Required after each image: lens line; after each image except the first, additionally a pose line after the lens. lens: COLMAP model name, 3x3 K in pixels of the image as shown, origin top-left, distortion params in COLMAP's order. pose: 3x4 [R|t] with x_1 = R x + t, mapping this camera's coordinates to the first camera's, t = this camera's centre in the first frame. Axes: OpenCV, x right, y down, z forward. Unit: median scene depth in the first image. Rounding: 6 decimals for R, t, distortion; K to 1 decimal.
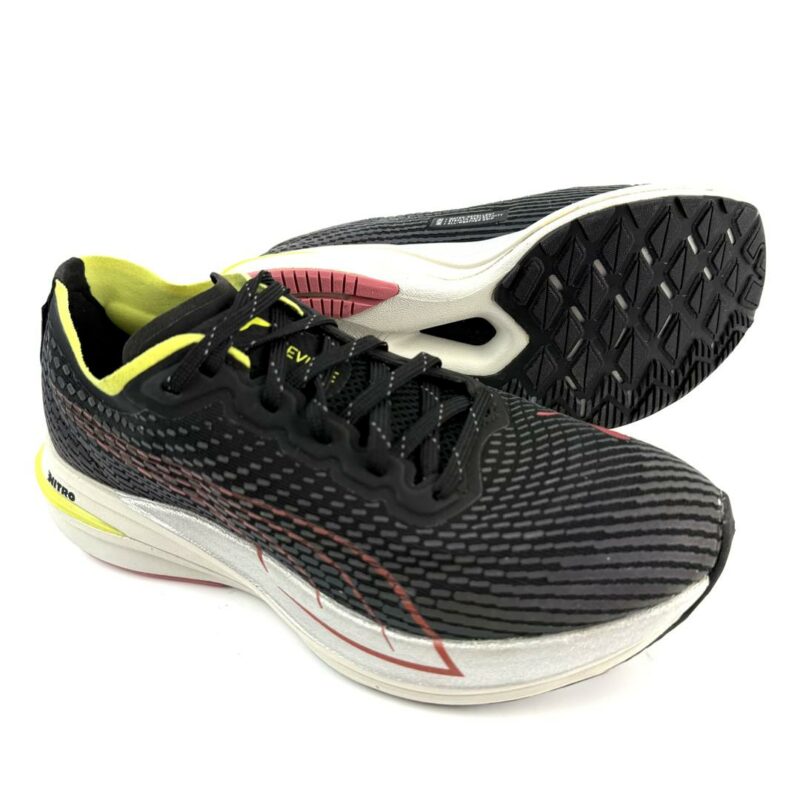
lens RADIAL K [[714.4, 0, 400.0], [0, 714.4, 400.0], [0, 0, 1]] dist [0.157504, -0.383048]
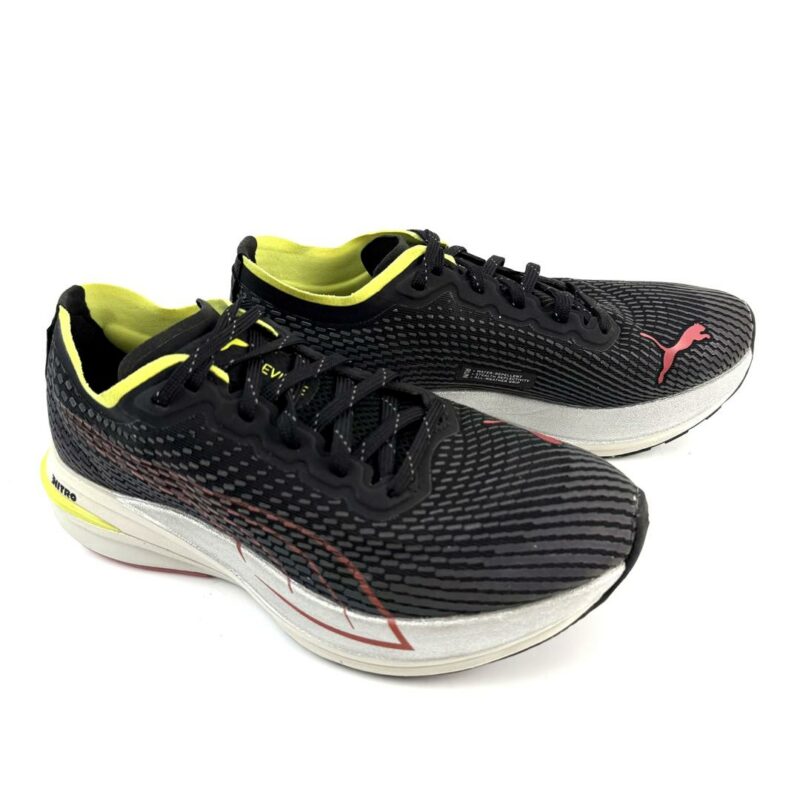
lens RADIAL K [[714.4, 0, 400.0], [0, 714.4, 400.0], [0, 0, 1]] dist [0.157504, -0.383048]
pose [[0.999991, -0.004164, 0.000227, 0.065082], [0.004166, 0.999948, -0.009331, -0.006287], [-0.000188, 0.009332, 0.999956, -0.151830]]
